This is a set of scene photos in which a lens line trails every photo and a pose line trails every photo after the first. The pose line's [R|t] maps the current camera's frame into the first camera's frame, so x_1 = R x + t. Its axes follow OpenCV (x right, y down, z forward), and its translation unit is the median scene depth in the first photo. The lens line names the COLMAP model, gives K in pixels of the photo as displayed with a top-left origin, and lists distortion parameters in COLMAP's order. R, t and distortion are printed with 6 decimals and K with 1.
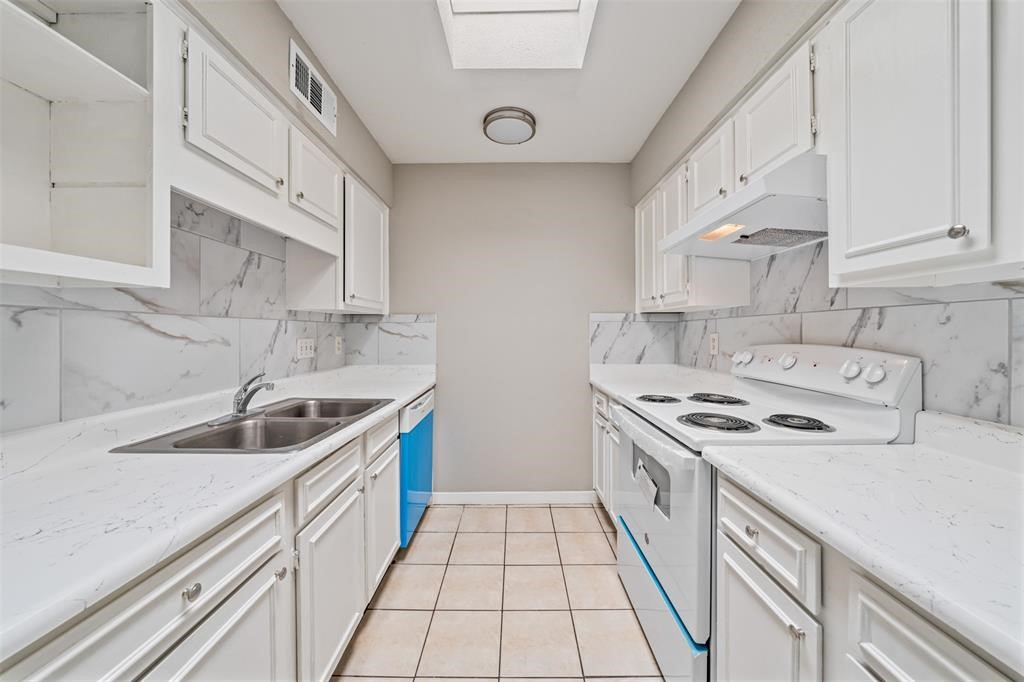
lens RADIAL K [[344.8, 0, 511.3], [0, 344.8, 330.1], [0, 0, 1]] dist [-0.000203, -0.000005]
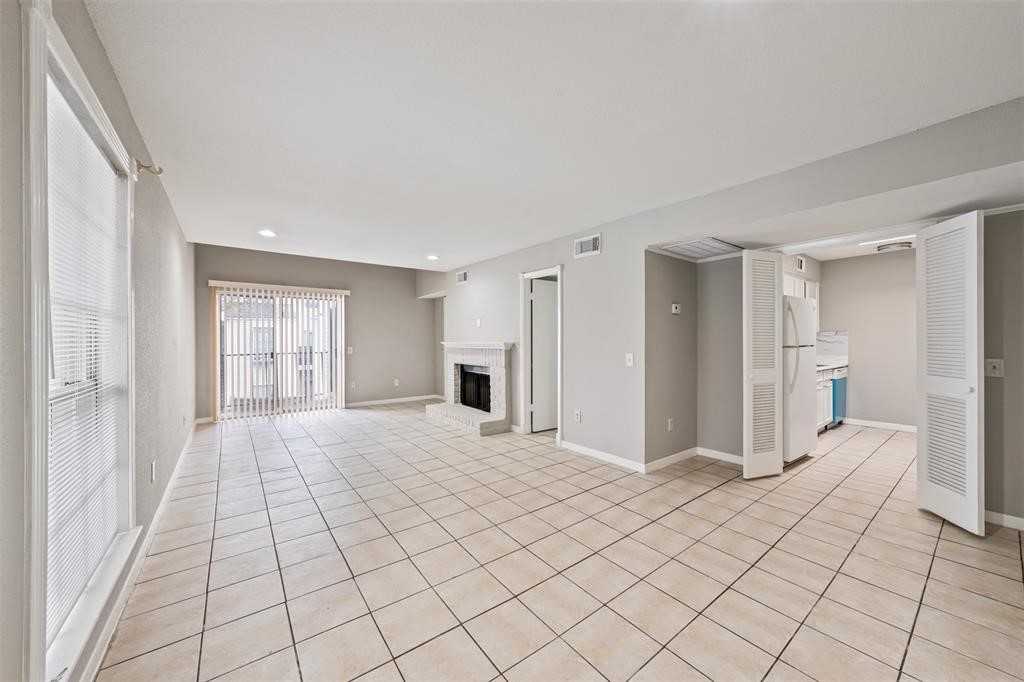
lens RADIAL K [[368.4, 0, 512.1], [0, 368.4, 337.0], [0, 0, 1]] dist [-0.000910, -0.000144]
pose [[0.604082, 0.000391, -0.796922, 0.353829], [0.000904, 0.999999, 0.001176, -0.018796], [0.796921, -0.001430, 0.604081, -2.124772]]
